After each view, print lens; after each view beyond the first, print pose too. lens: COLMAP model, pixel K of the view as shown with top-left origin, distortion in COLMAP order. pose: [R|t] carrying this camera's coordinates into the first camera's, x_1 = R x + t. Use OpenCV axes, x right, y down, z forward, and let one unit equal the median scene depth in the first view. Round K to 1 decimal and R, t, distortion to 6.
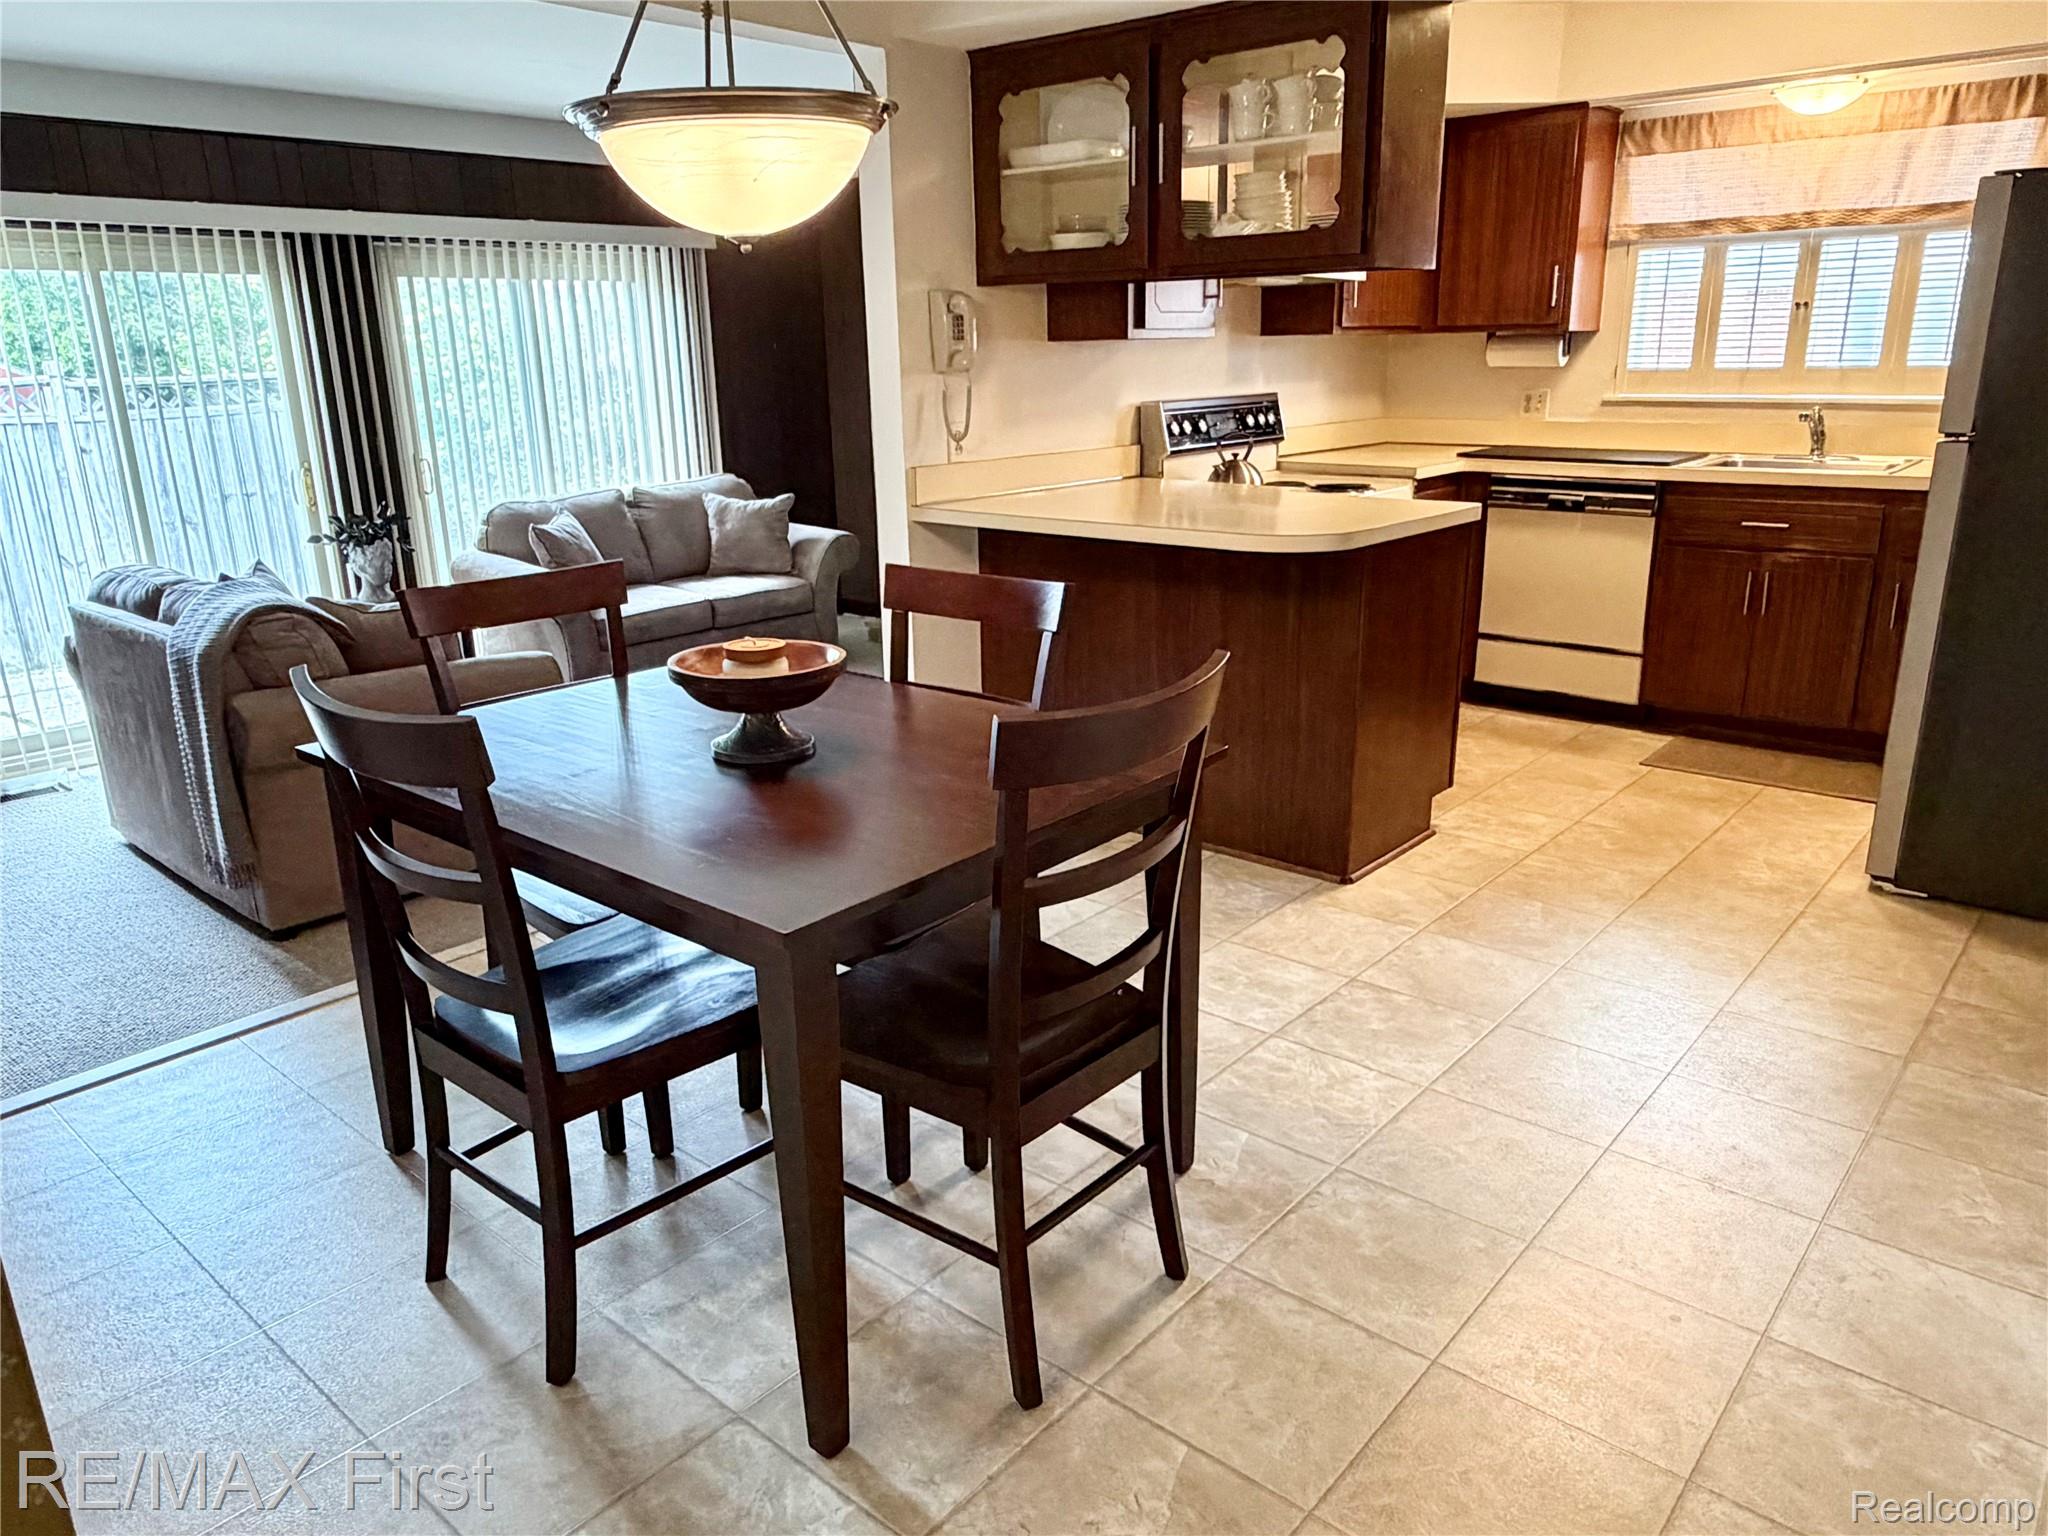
lens RADIAL K [[1384.6, 0, 1024.0], [0, 1384.6, 768.0], [0, 0, 1]] dist [-0.005168, -0.001754]
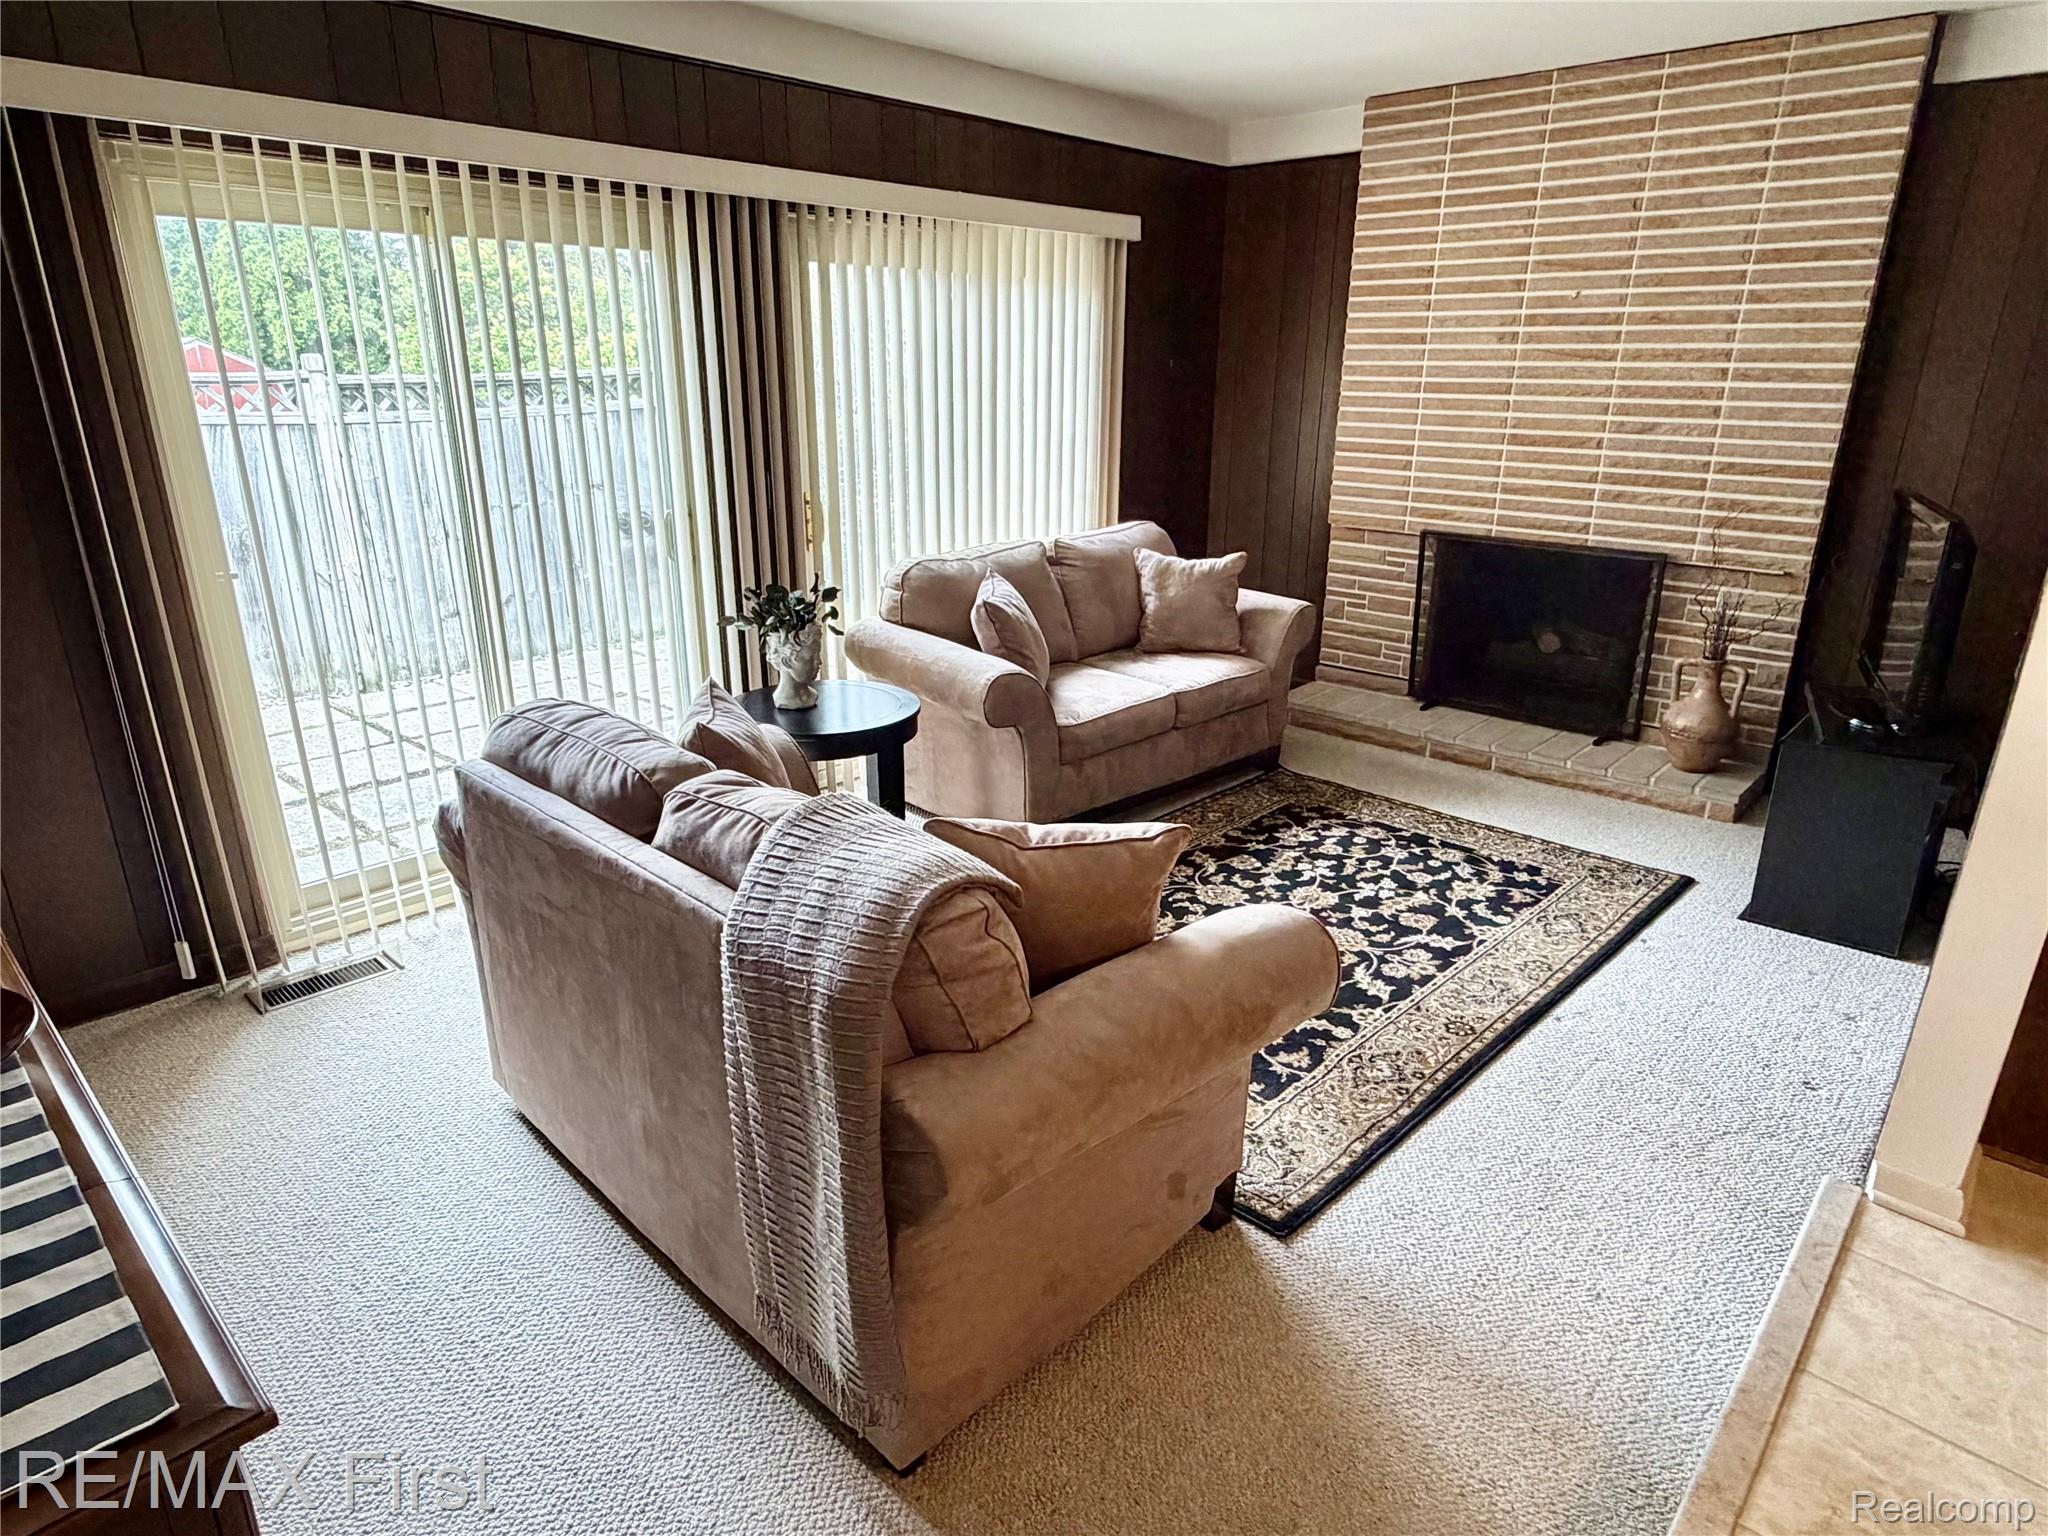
lens RADIAL K [[1180.9, 0, 1024.0], [0, 1180.9, 768.0], [0, 0, 1]] dist [0.002995, 0.000244]
pose [[0.998997, 0.037160, -0.024981, -0.279093], [-0.036126, 0.998519, 0.040670, -0.098217], [0.026455, -0.039726, 0.998860, 0.312374]]
